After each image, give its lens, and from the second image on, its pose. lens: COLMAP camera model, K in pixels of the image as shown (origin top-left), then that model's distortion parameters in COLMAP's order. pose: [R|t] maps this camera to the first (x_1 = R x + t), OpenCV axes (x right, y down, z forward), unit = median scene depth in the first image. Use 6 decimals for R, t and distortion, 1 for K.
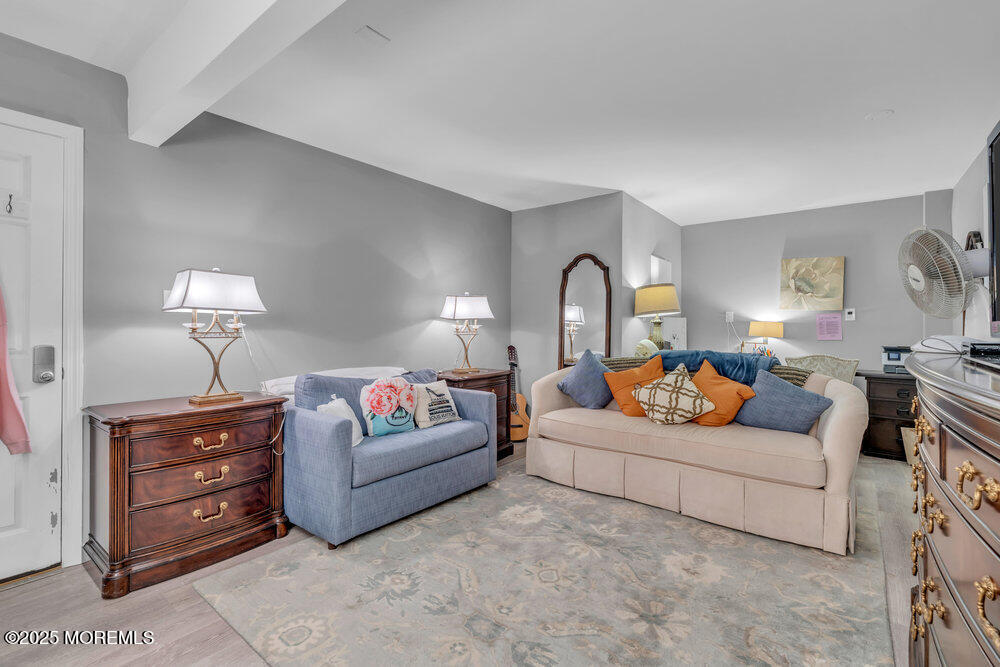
lens RADIAL K [[458.0, 0, 498.0], [0, 458.0, 326.5], [0, 0, 1]] dist [-0.002449, -0.000121]
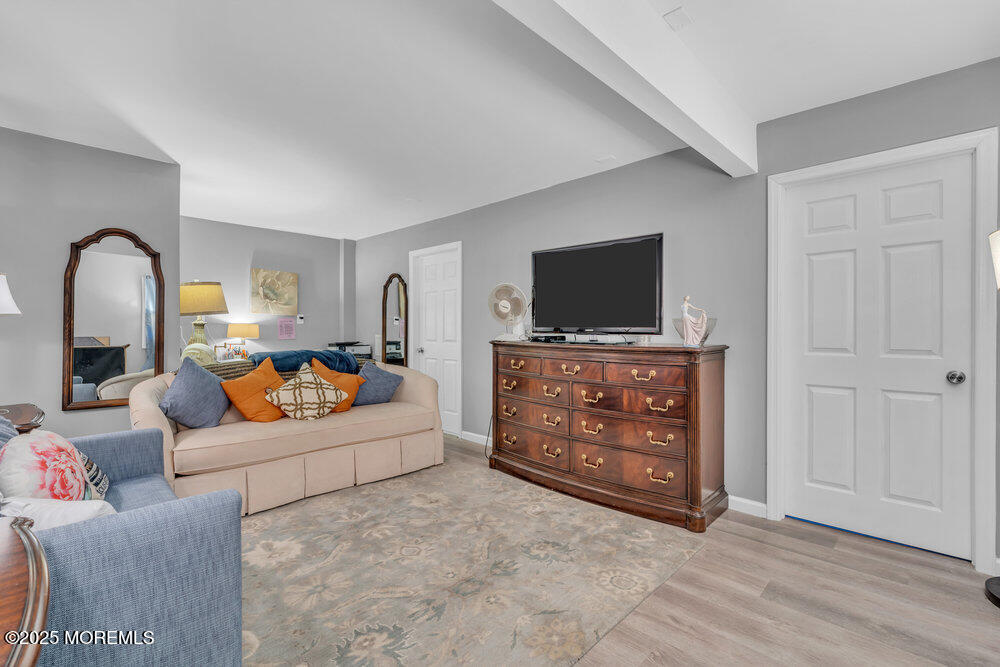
lens RADIAL K [[458.0, 0, 497.7], [0, 458.0, 334.2], [0, 0, 1]] dist [-0.002449, -0.000121]
pose [[0.091062, -0.013107, 0.995759, -0.687987], [-0.002344, 0.999908, 0.013376, -0.003062], [-0.995842, -0.003553, 0.091023, 0.478453]]
